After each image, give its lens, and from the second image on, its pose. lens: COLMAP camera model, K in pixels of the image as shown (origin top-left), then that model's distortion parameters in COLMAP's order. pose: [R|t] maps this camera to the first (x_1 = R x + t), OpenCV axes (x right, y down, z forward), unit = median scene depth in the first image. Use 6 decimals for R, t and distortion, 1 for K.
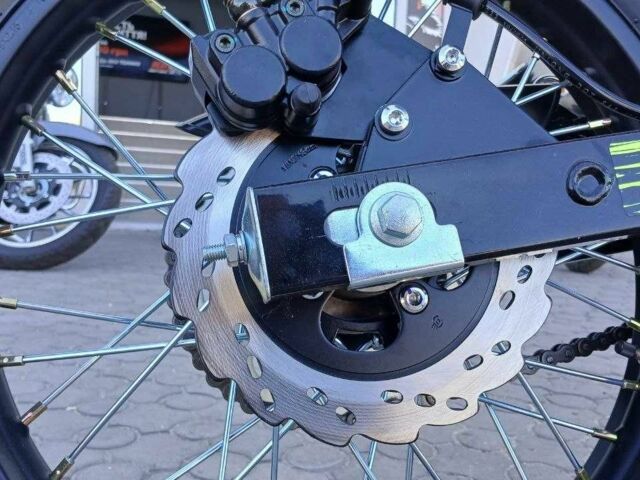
lens RADIAL K [[682.8, 0, 322.3], [0, 682.8, 239.1], [0, 0, 1]] dist [0.048699, 0.000000]
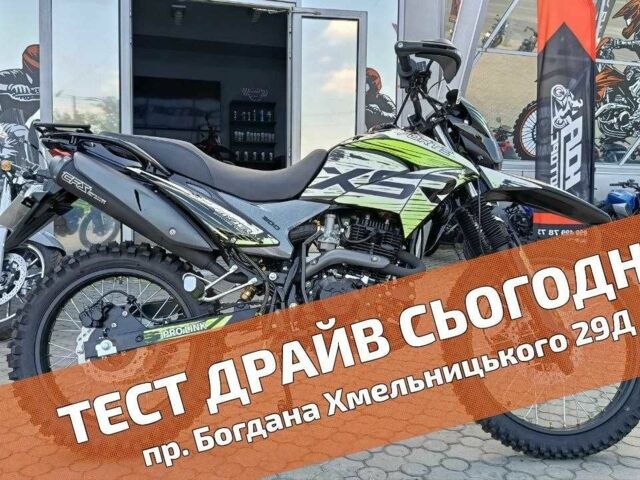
lens RADIAL K [[682.8, 0, 327.2], [0, 682.8, 223.3], [0, 0, 1]] dist [0.048699, 0.000000]
pose [[0.997347, -0.036178, -0.063171, 2.259359], [0.033570, 0.998559, -0.041870, -0.722197], [0.064595, 0.039638, 0.997124, -4.599362]]
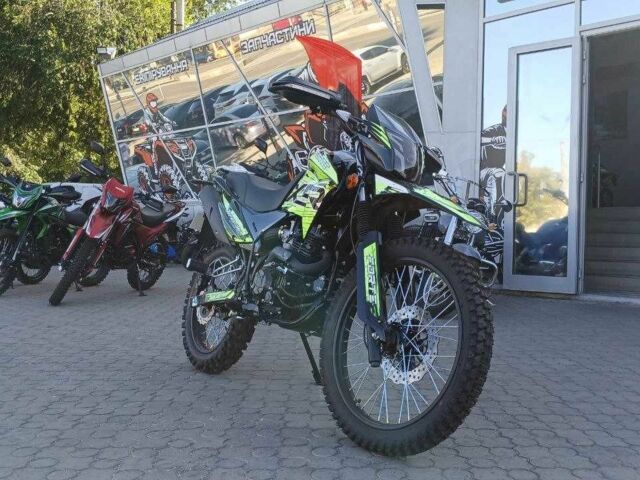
lens RADIAL K [[682.8, 0, 314.8], [0, 682.8, 244.2], [0, 0, 1]] dist [0.048699, 0.000000]
pose [[0.444711, -0.026090, -0.895294, 9.101007], [-0.045589, 0.997621, -0.051717, -0.388637], [0.894513, 0.063815, 0.442464, -1.816596]]
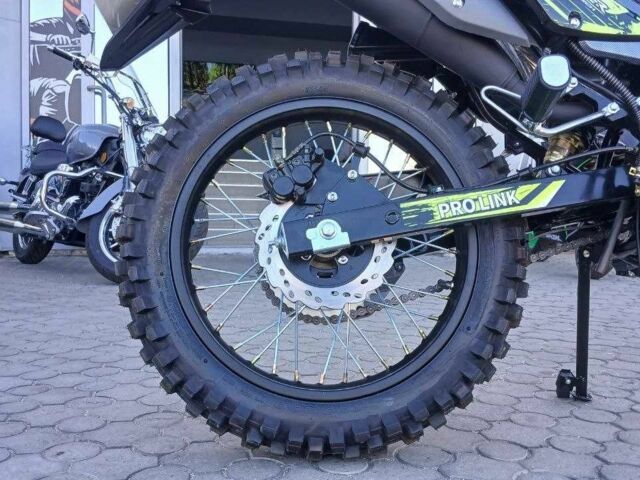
lens RADIAL K [[682.8, 0, 313.6], [0, 682.8, 238.9], [0, 0, 1]] dist [0.048699, 0.000000]
pose [[0.993995, -0.031734, -0.104724, 0.320143], [0.027727, 0.998835, -0.039499, 0.112549], [0.105856, 0.036359, 0.993717, -1.853885]]
